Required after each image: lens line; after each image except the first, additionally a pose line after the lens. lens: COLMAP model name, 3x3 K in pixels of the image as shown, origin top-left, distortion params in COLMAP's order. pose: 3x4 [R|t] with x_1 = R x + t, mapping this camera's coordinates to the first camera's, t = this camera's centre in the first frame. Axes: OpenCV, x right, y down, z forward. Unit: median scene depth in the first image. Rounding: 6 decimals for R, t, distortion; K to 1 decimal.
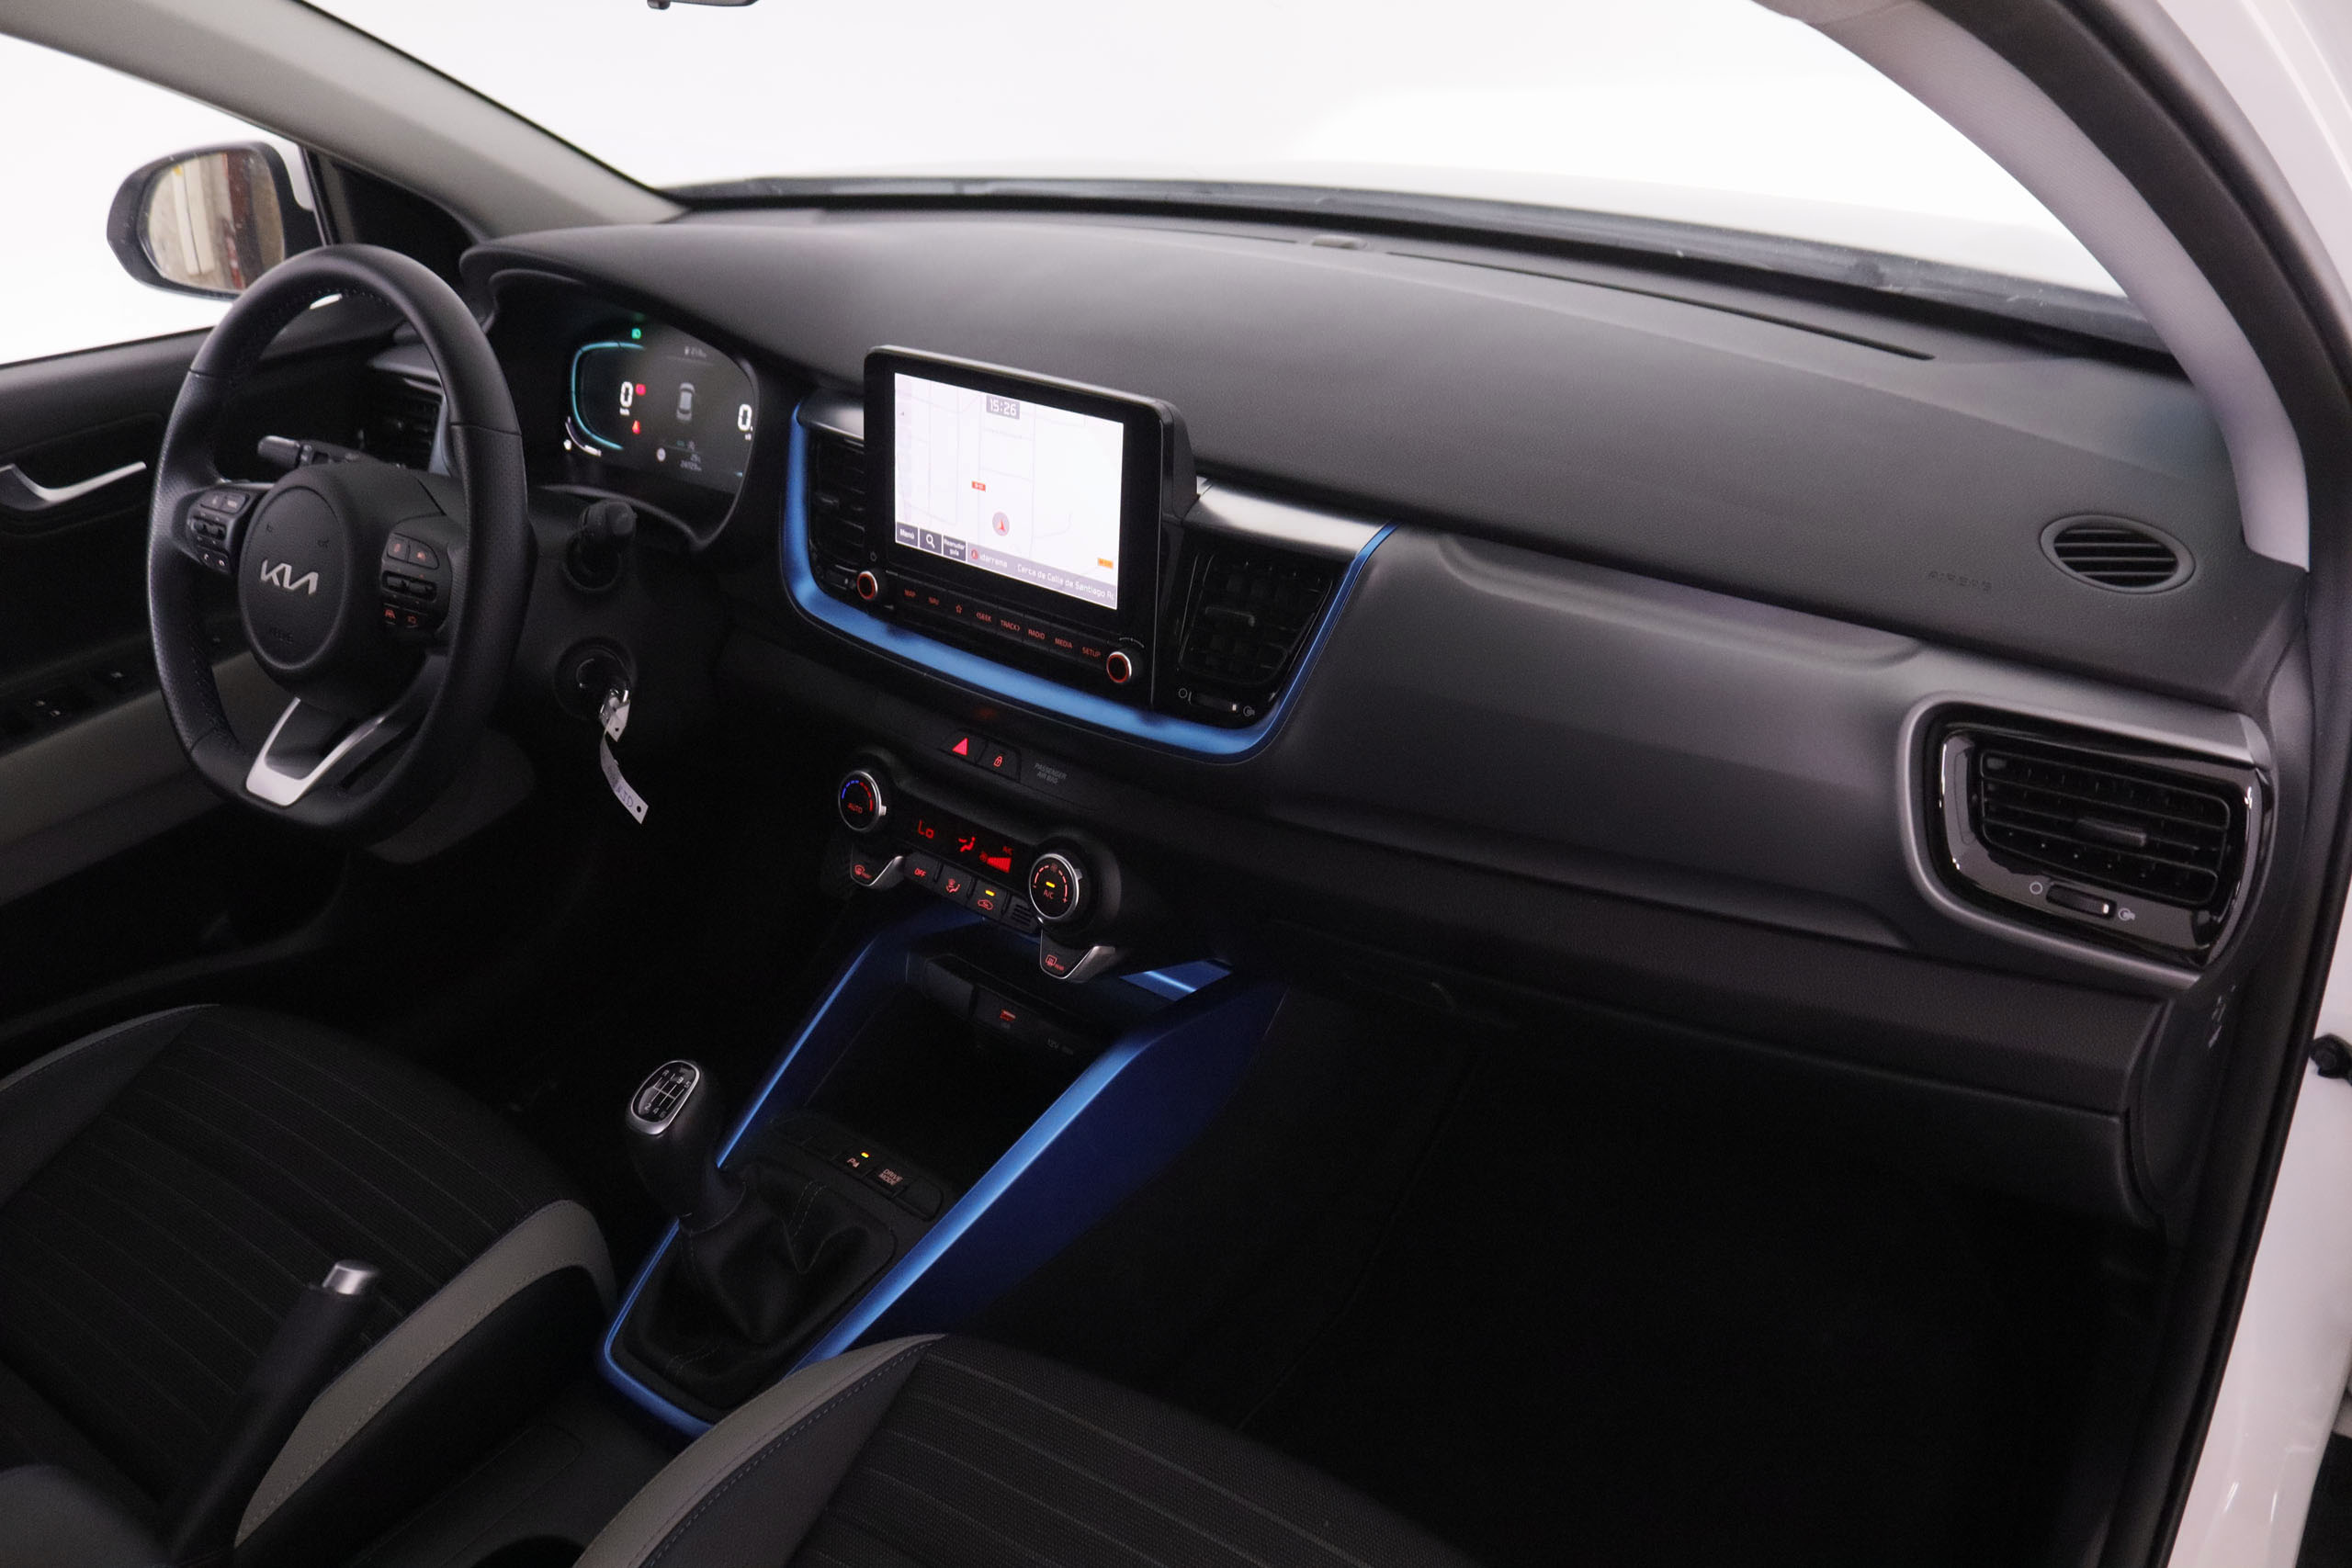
lens RADIAL K [[1884.5, 0, 1181.9], [0, 1884.5, 780.3], [0, 0, 1]] dist [-0.132800, 0.038278]
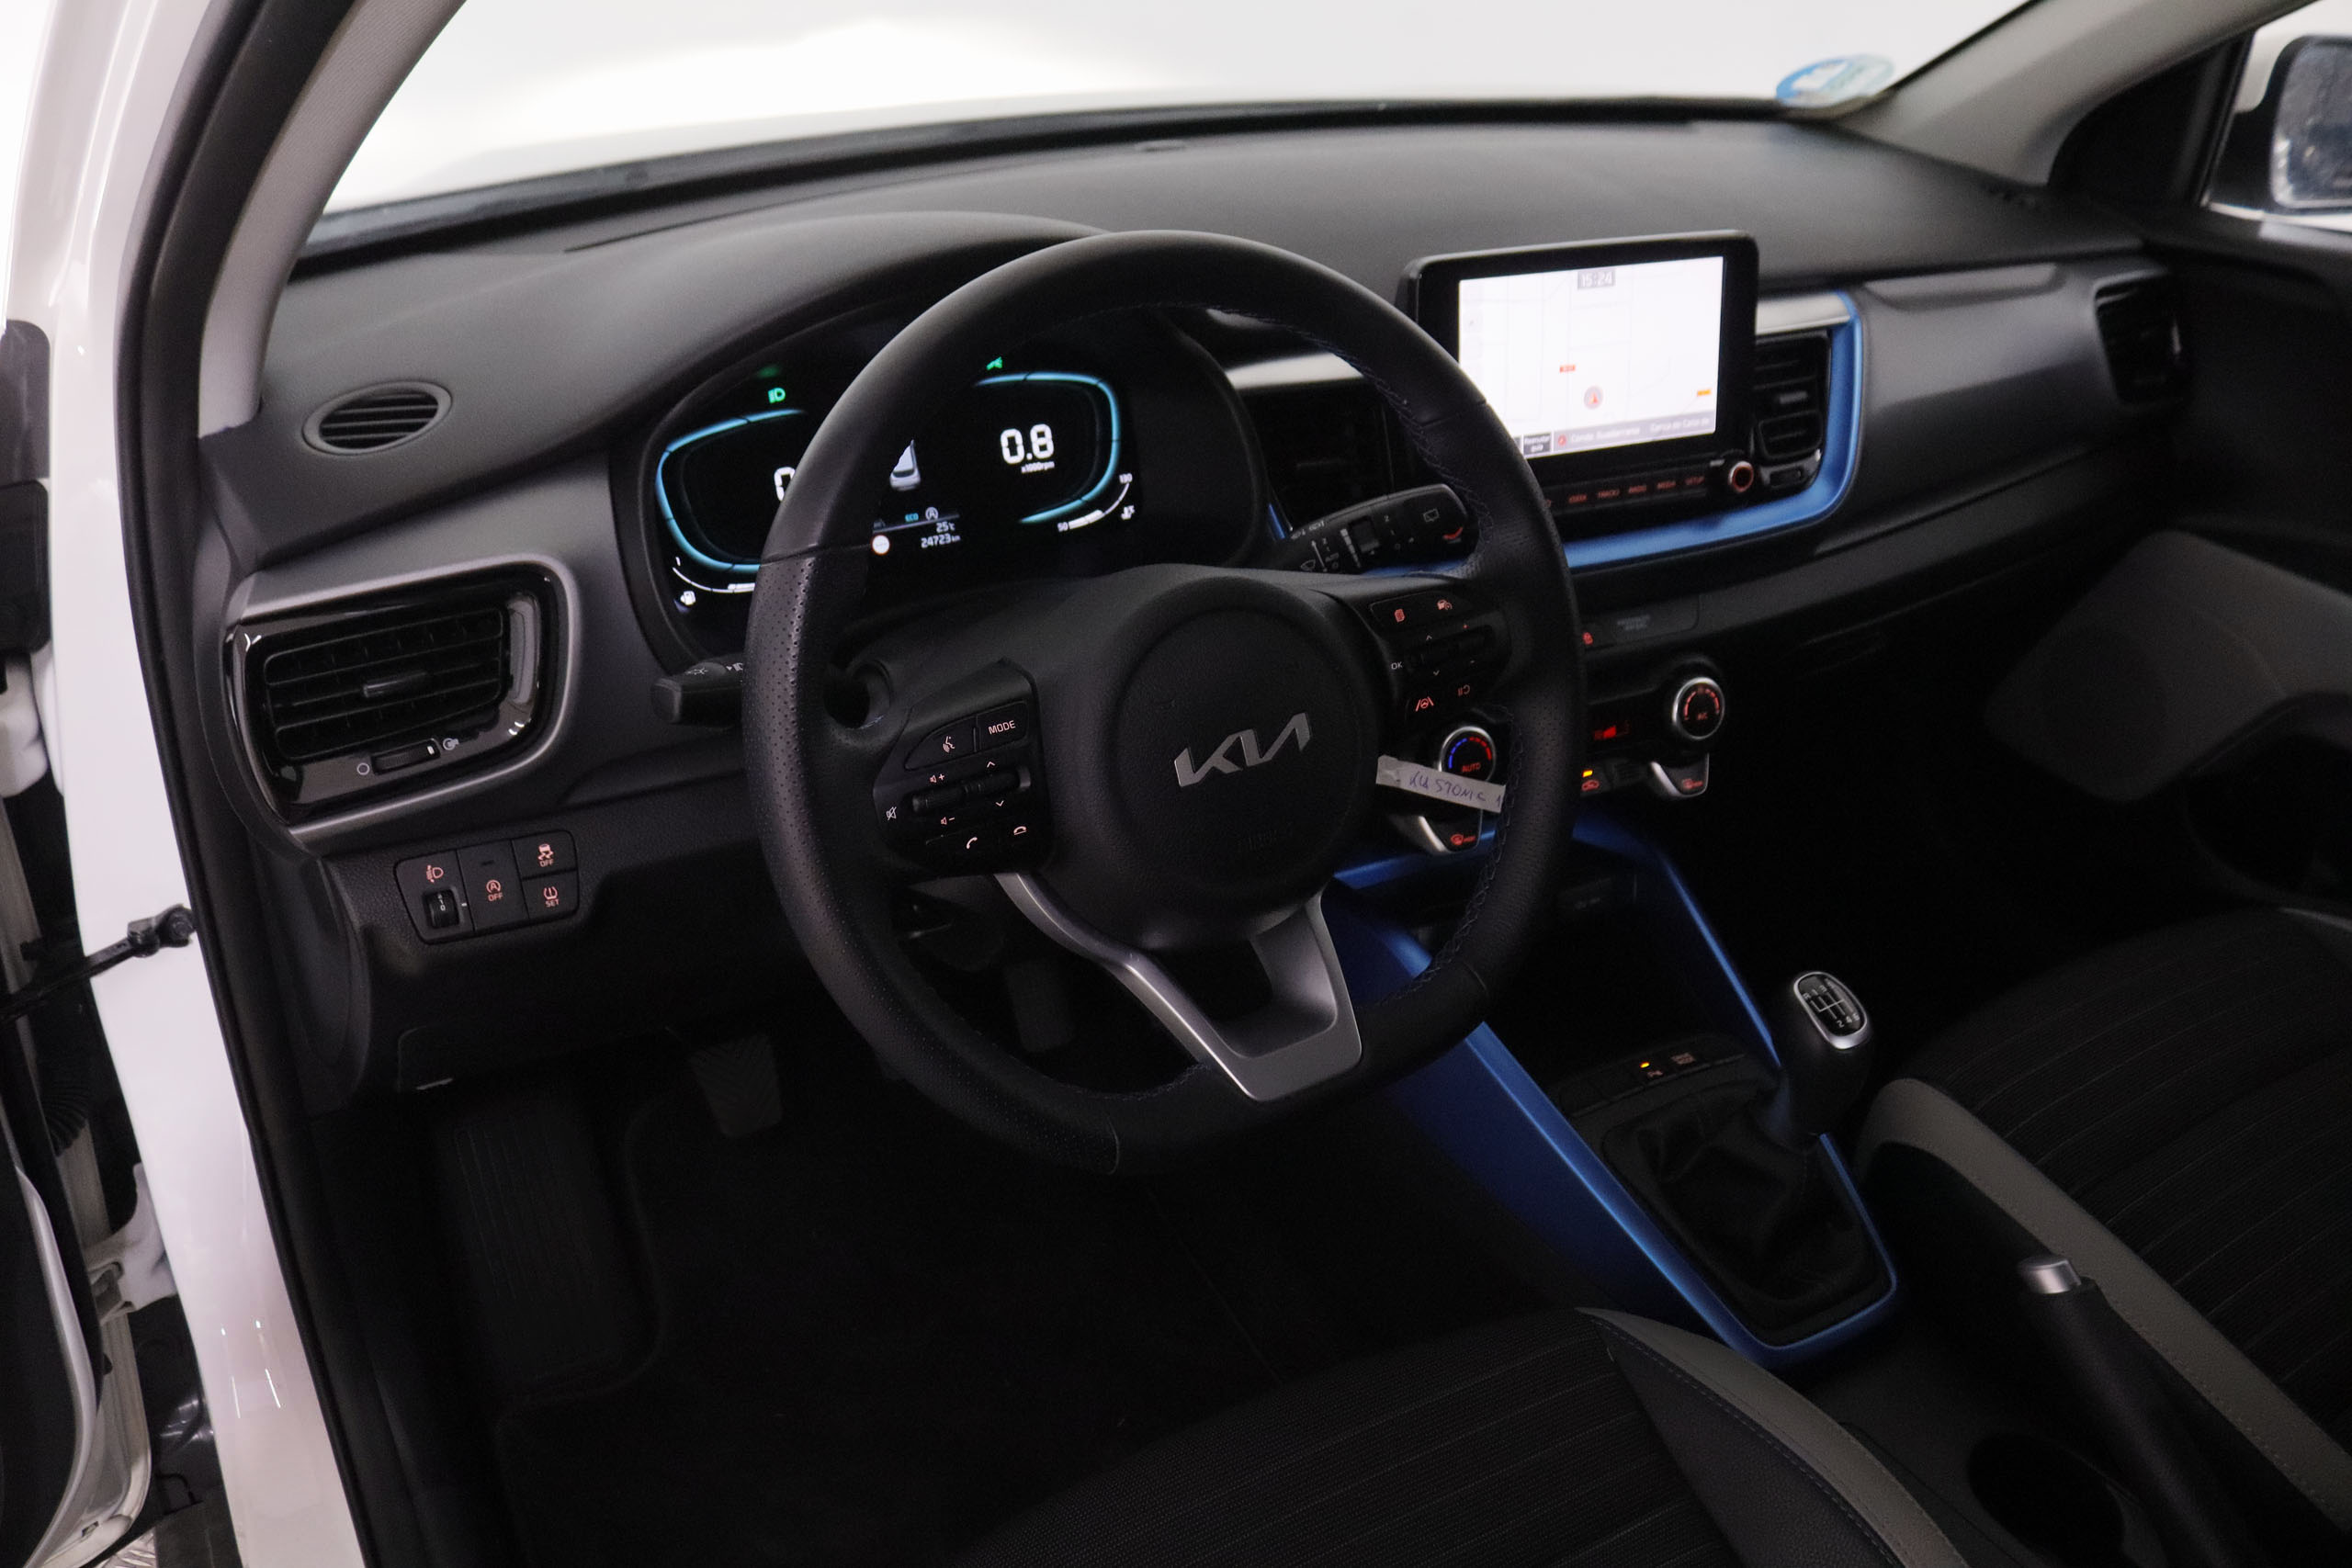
lens RADIAL K [[1884.5, 0, 1166.9], [0, 1884.5, 782.4], [0, 0, 1]] dist [-0.132800, 0.038278]
pose [[0.422415, -0.403554, 0.811609, -1.044317], [0.400565, 0.886349, 0.232237, -0.266425], [-0.813089, 0.227002, 0.536056, 0.672241]]
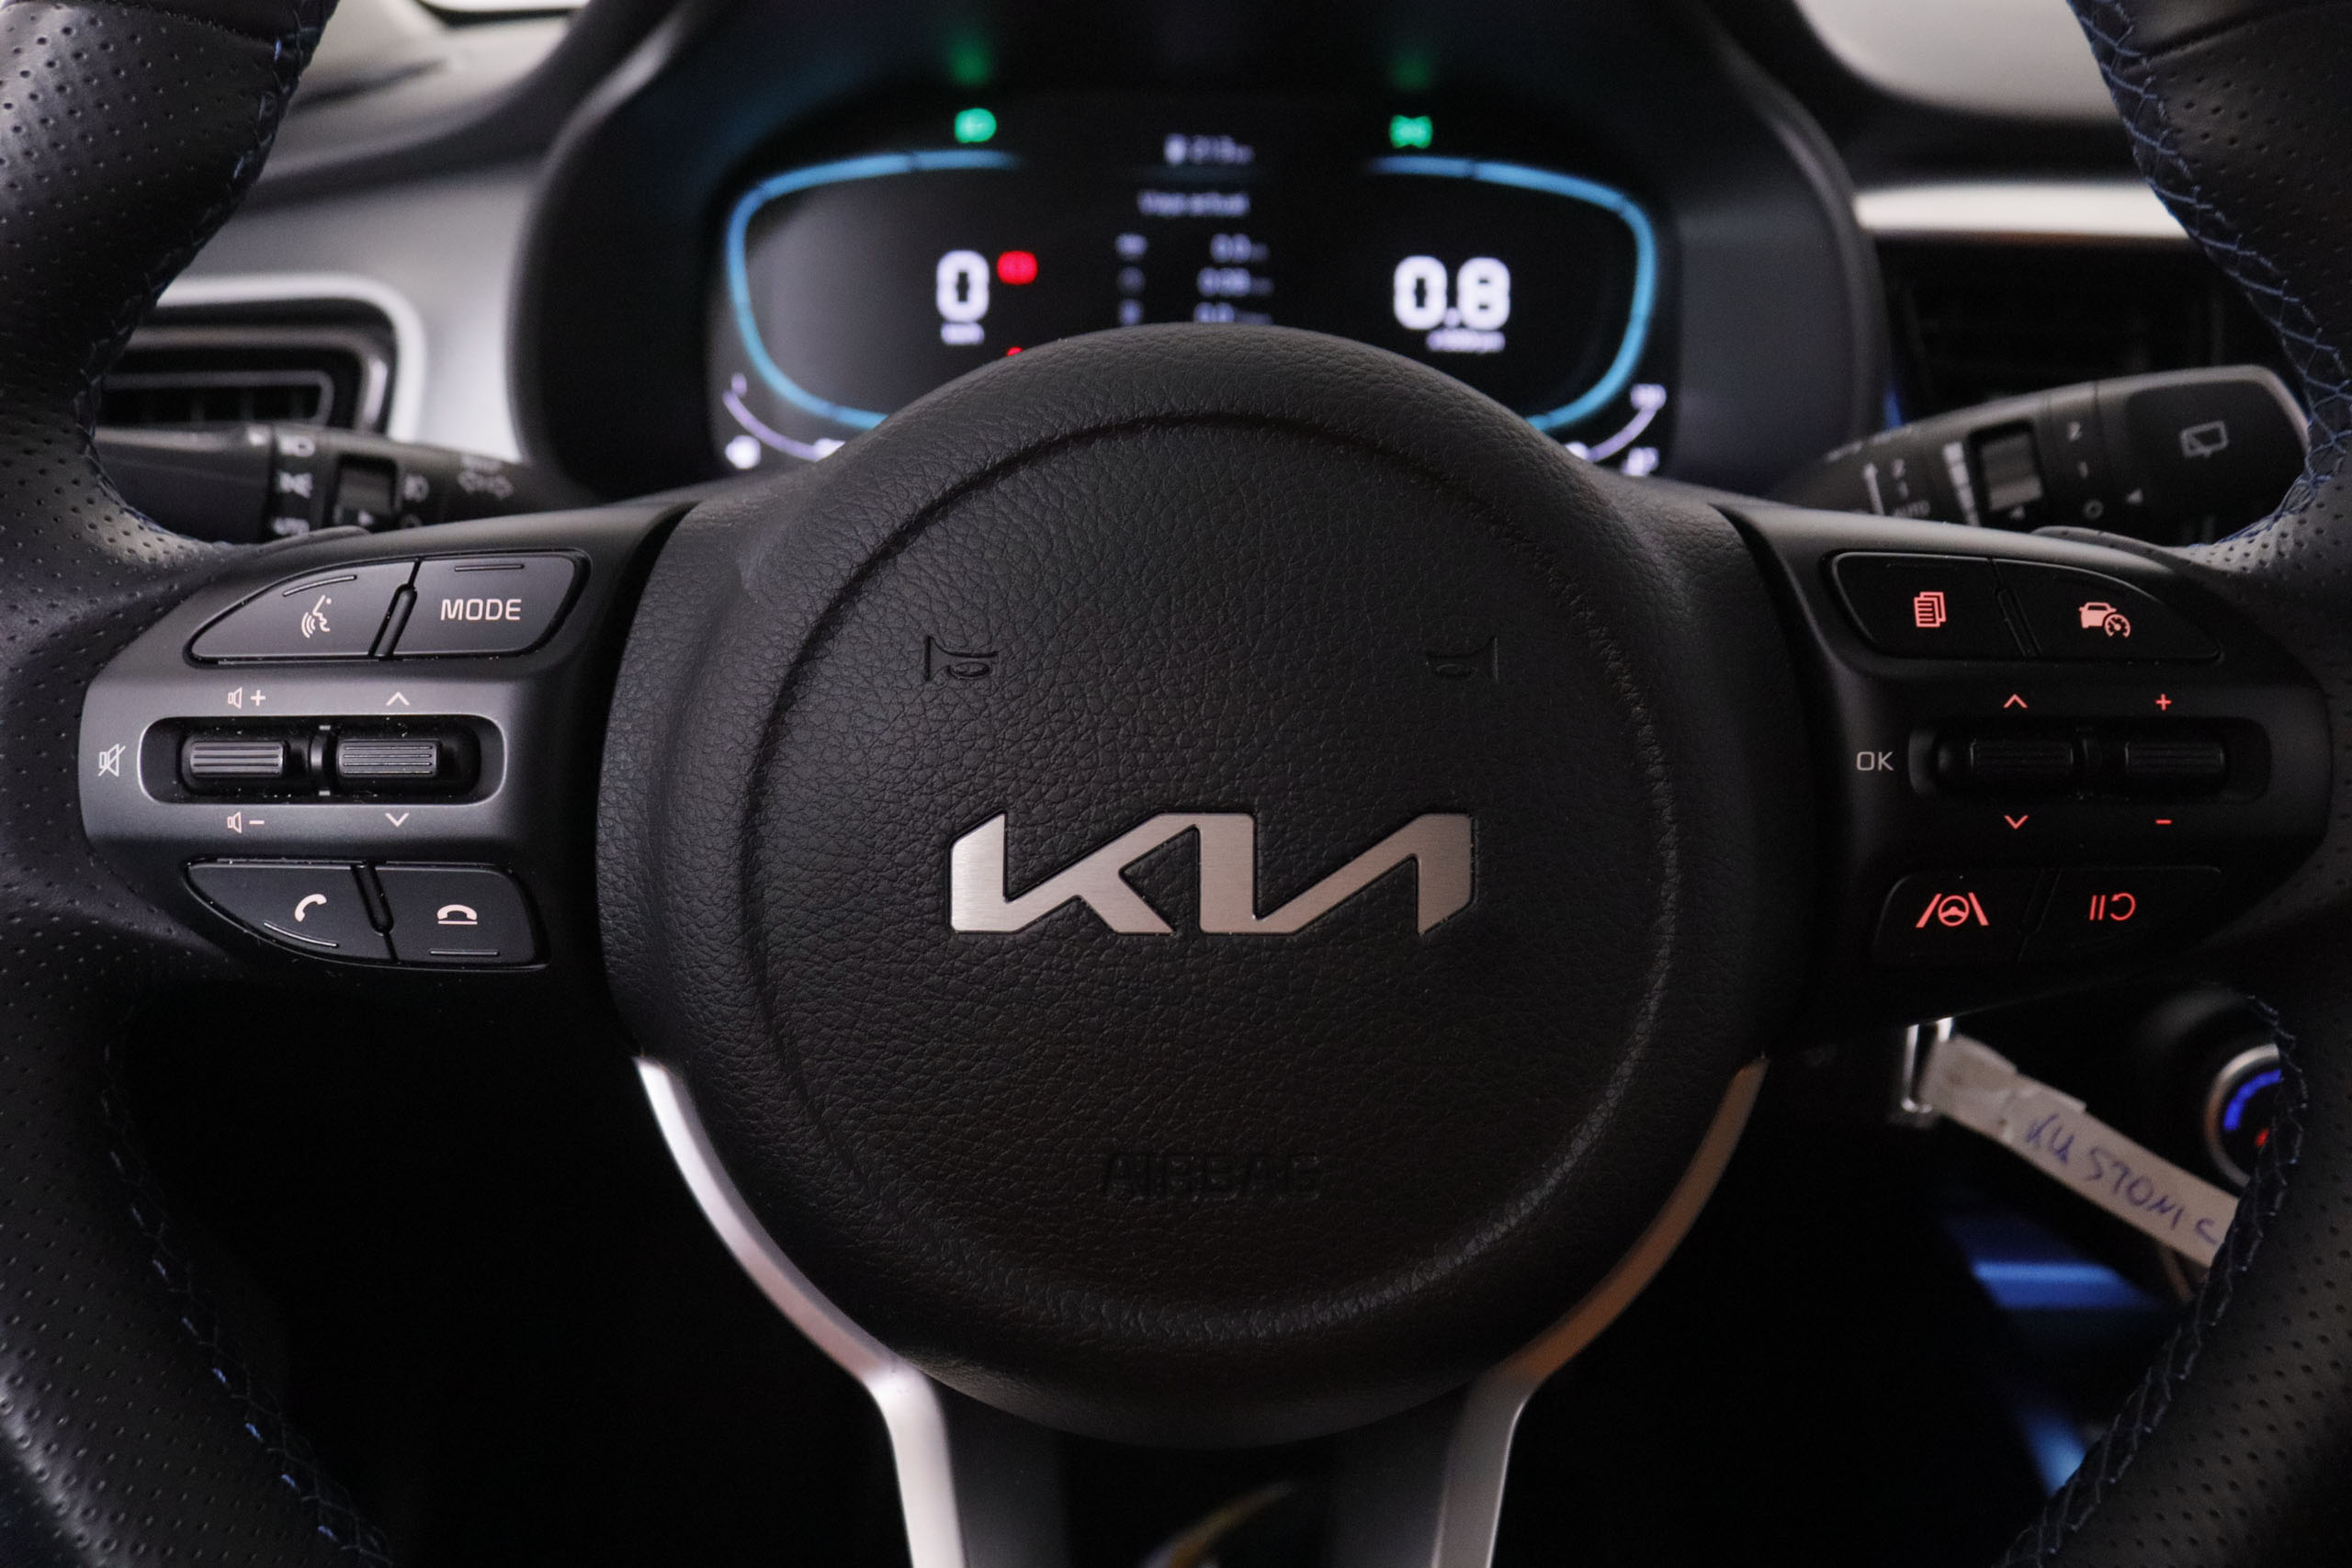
lens RADIAL K [[1884.5, 0, 1175.4], [0, 1884.5, 806.0], [0, 0, 1]] dist [-0.132800, 0.038278]
pose [[0.825422, -0.201186, 0.527450, -0.599430], [0.235356, 0.971906, 0.002400, -0.120466], [-0.513114, 0.122157, 0.849583, 0.831344]]
